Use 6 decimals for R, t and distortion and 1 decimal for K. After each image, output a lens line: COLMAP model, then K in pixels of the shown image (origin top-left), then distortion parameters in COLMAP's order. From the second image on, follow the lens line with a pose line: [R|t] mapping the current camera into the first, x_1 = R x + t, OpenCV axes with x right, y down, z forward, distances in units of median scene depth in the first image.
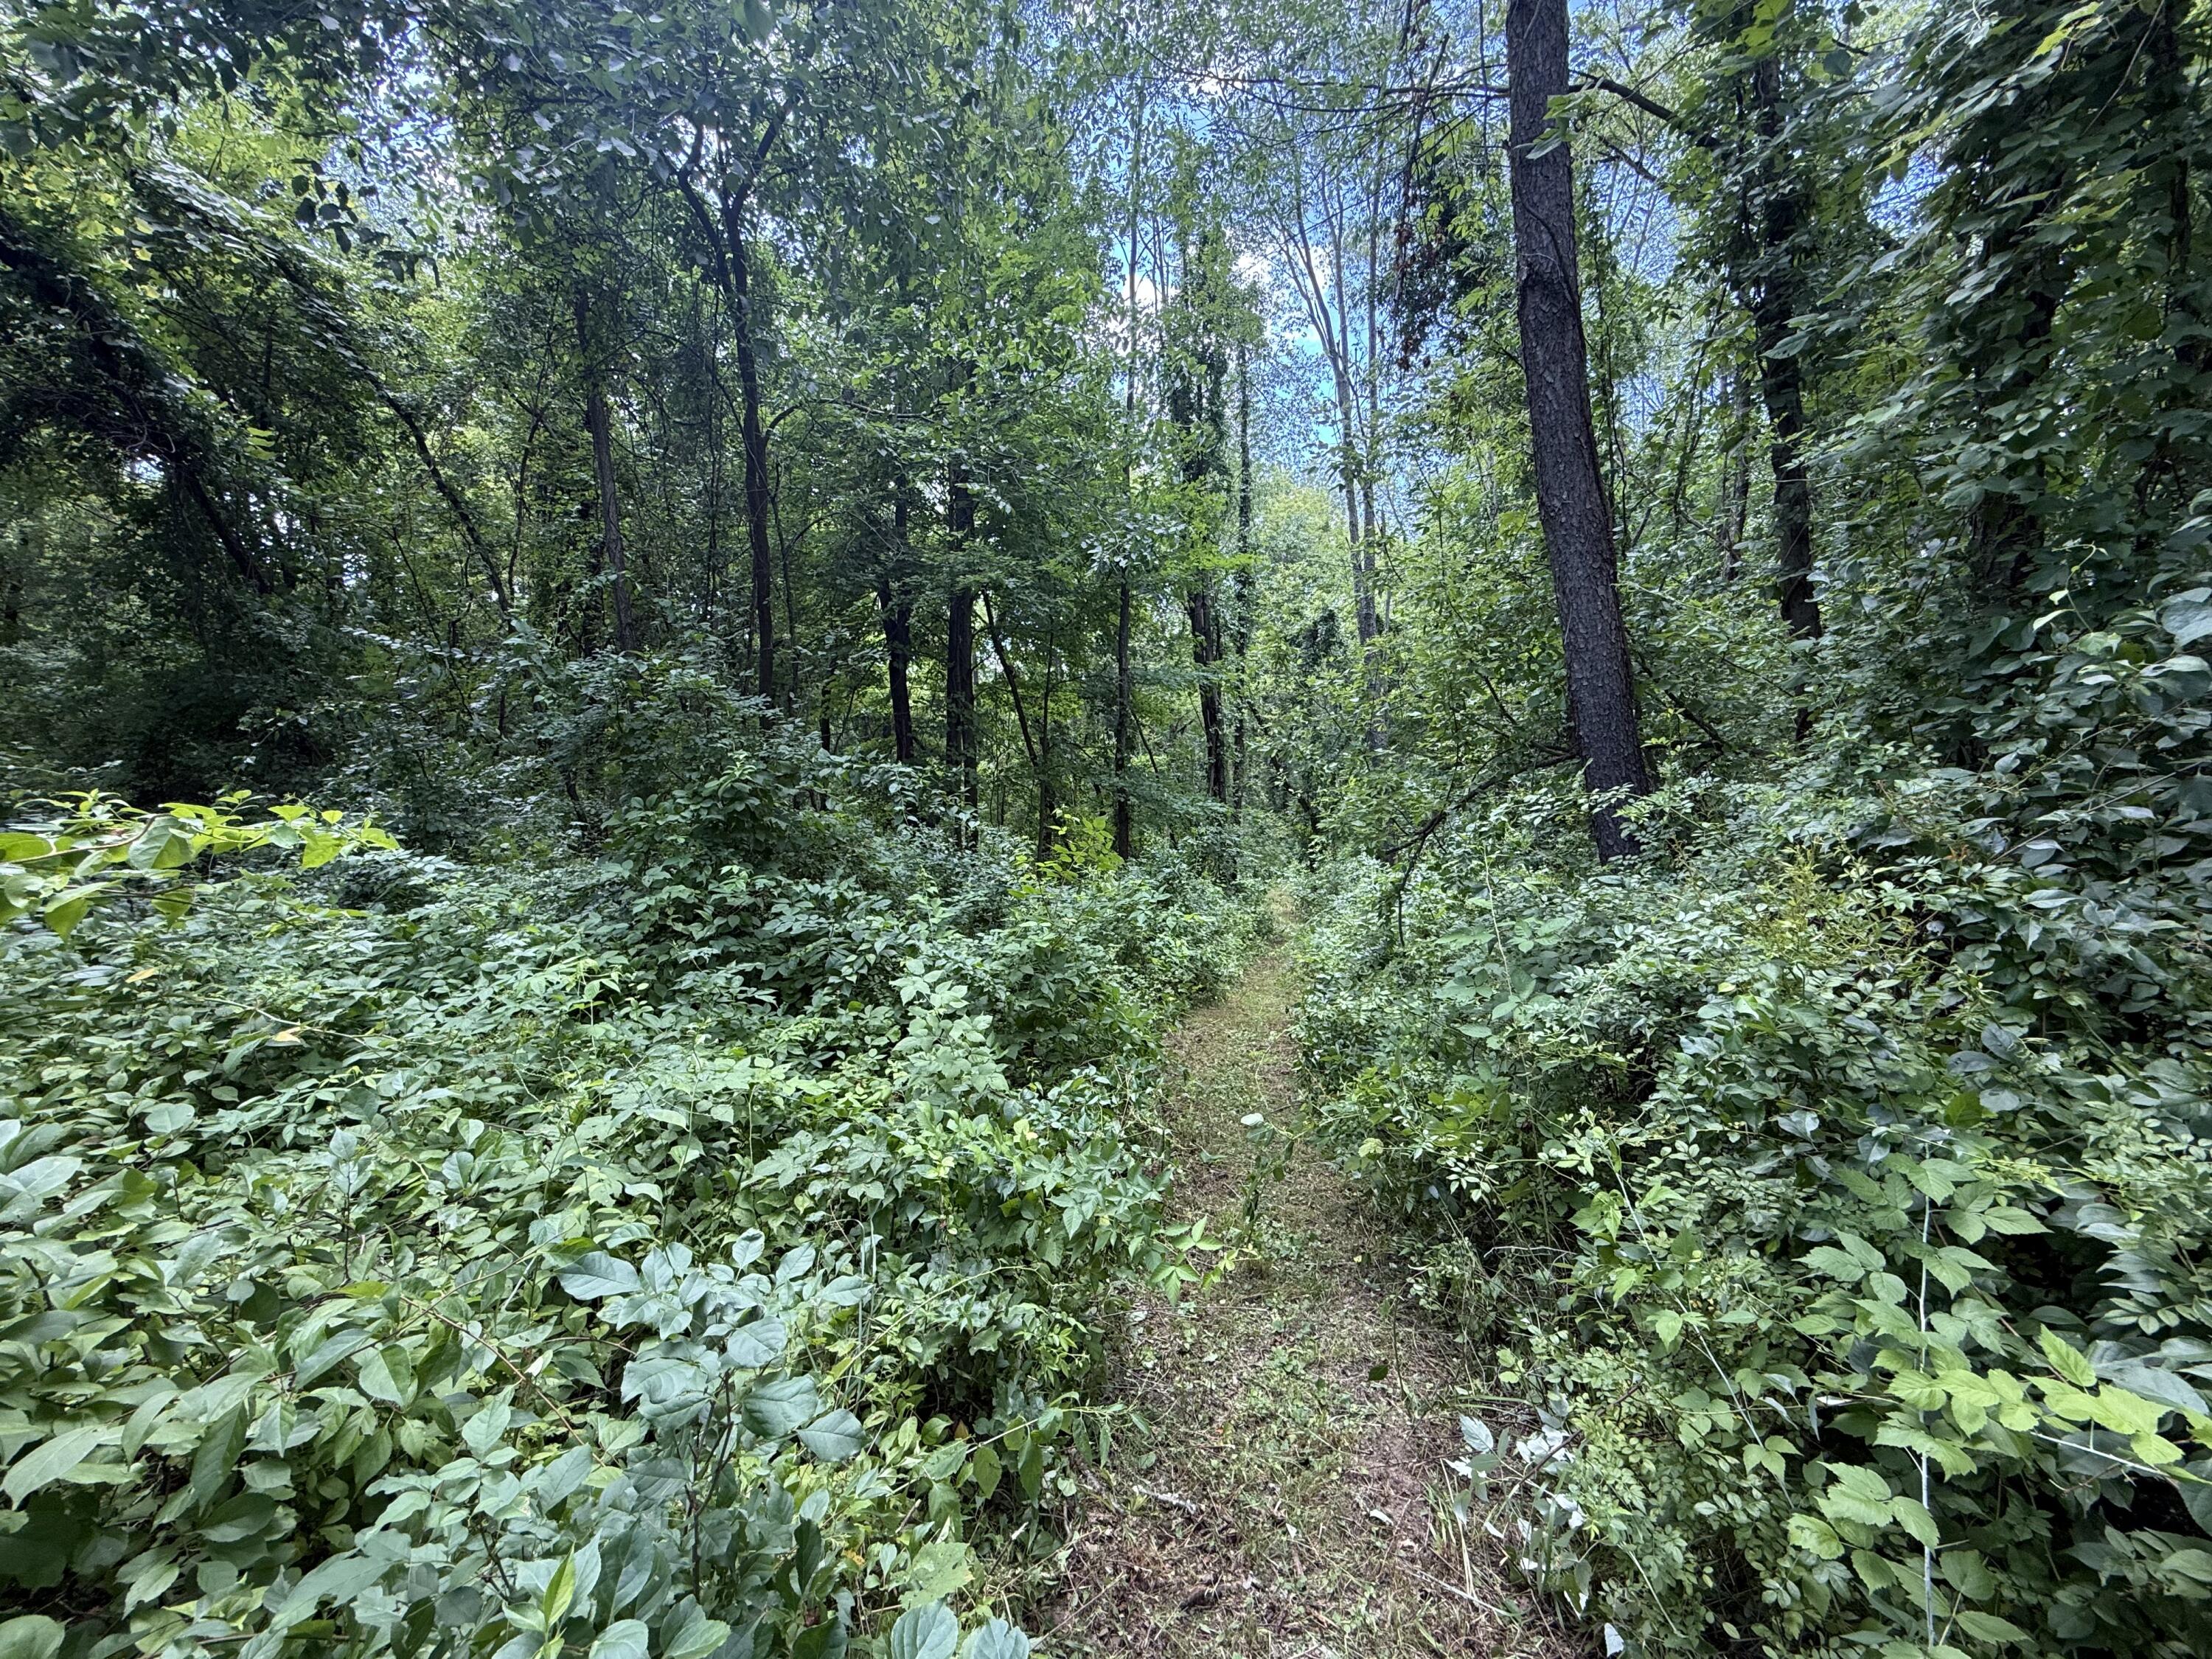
lens RADIAL K [[886.4, 0, 1102.8], [0, 886.4, 830.7], [0, 0, 1]] dist [0.004040, -0.000399]
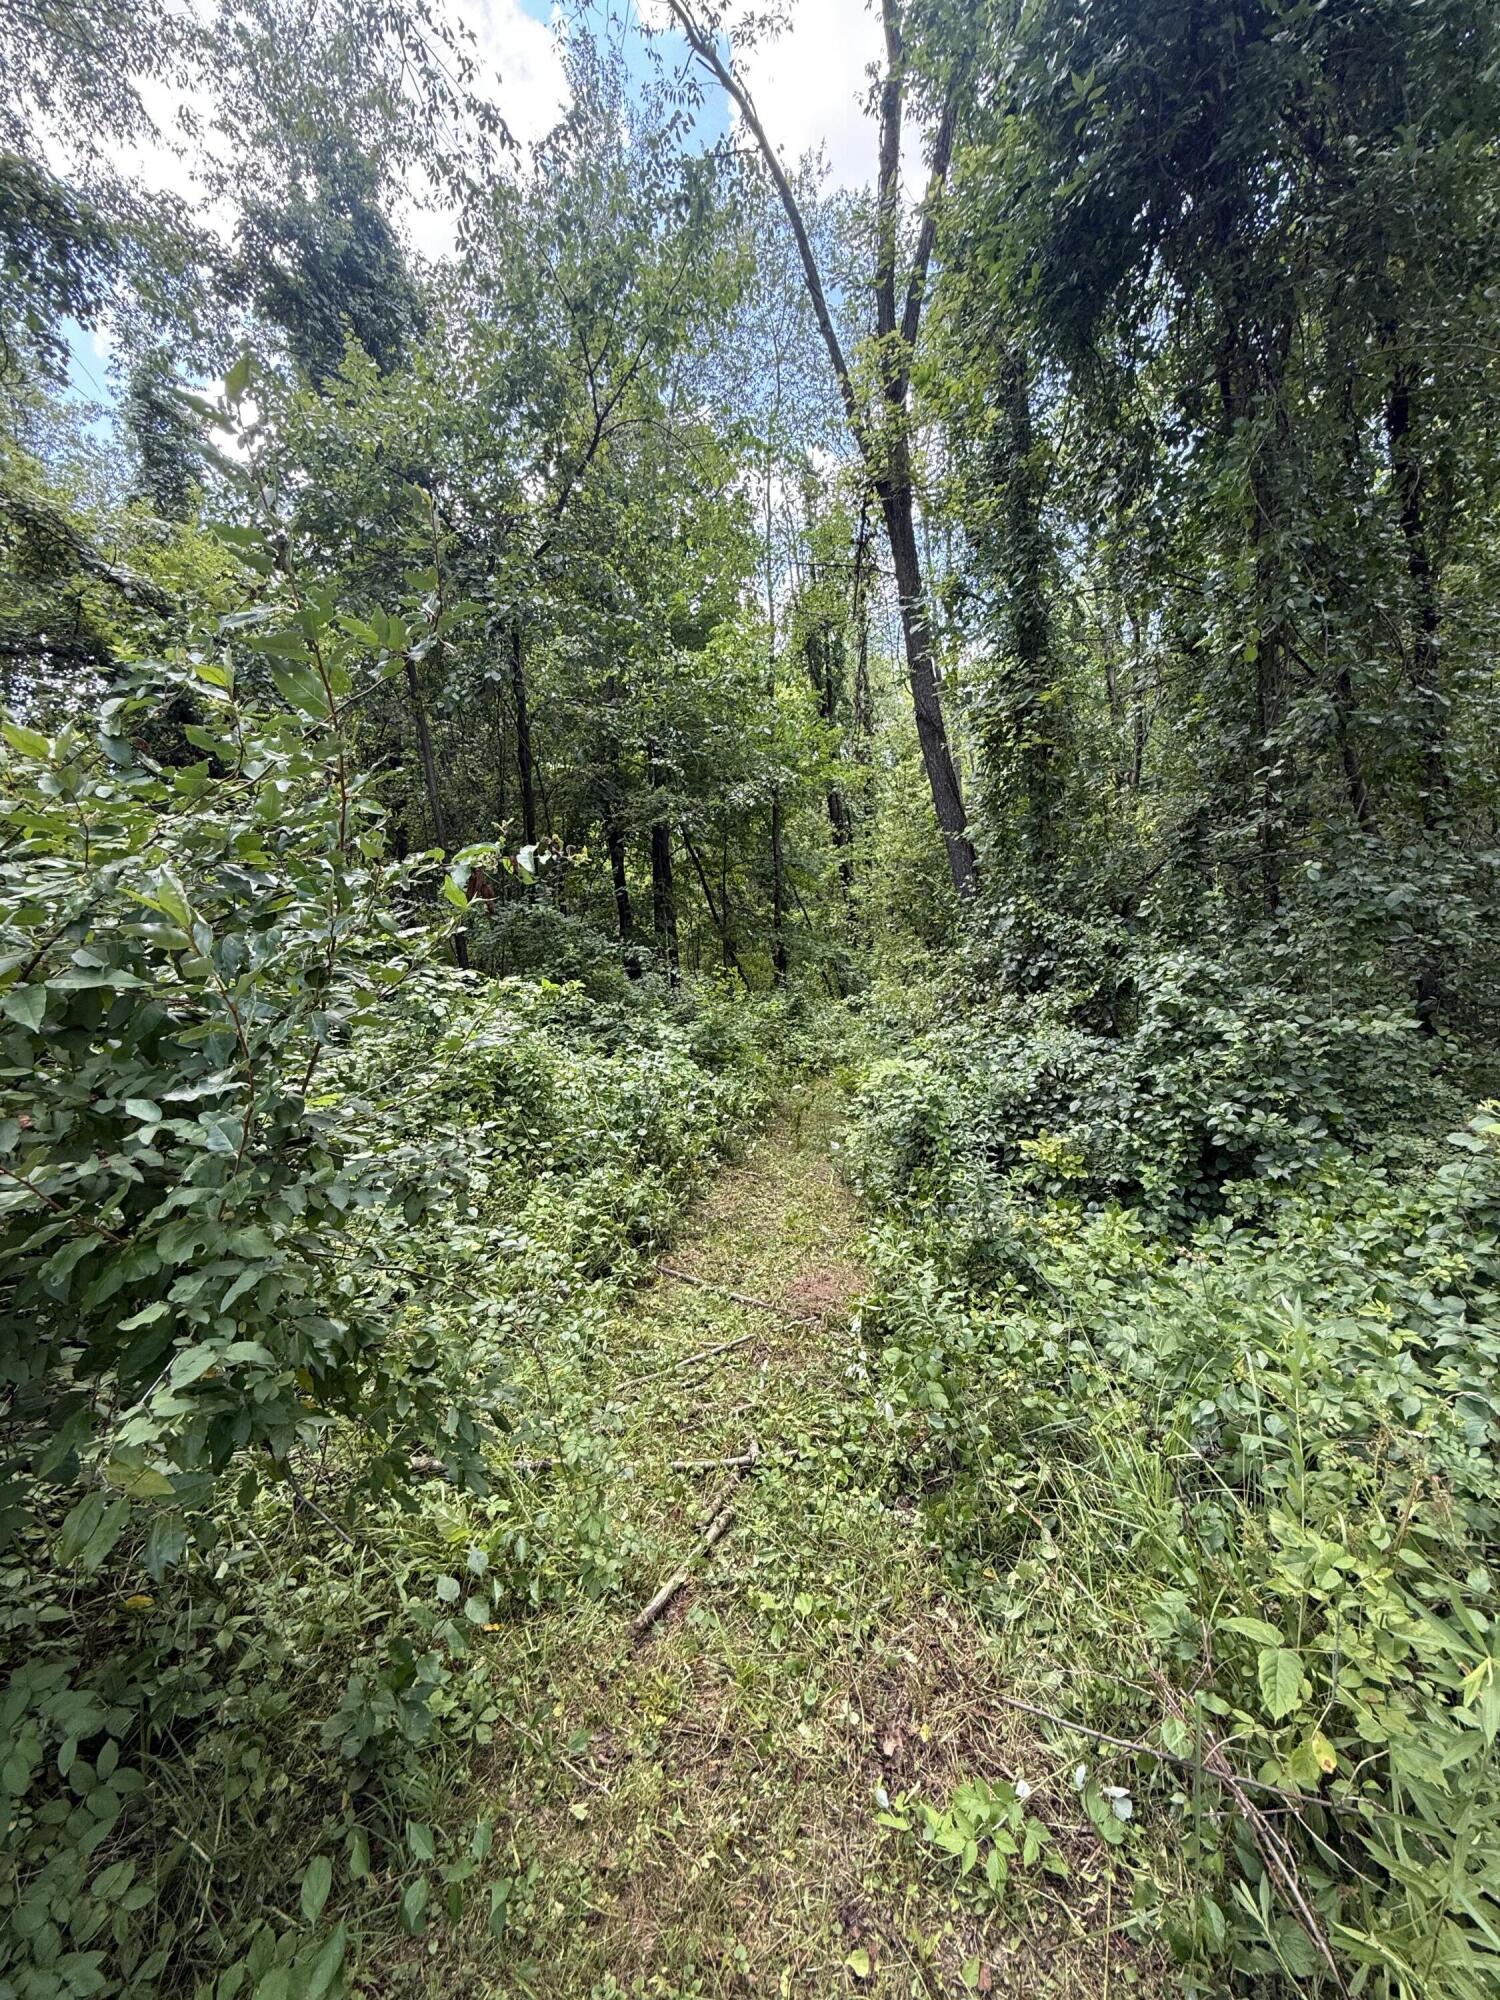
lens RADIAL K [[801.4, 0, 751.8], [0, 801.4, 999.4], [0, 0, 1]] dist [0.004040, -0.000399]
pose [[0.997671, -0.046149, -0.050222, 0.039343], [0.047971, 0.998210, 0.035703, -0.001836], [0.048485, -0.038029, 0.998100, -0.292836]]
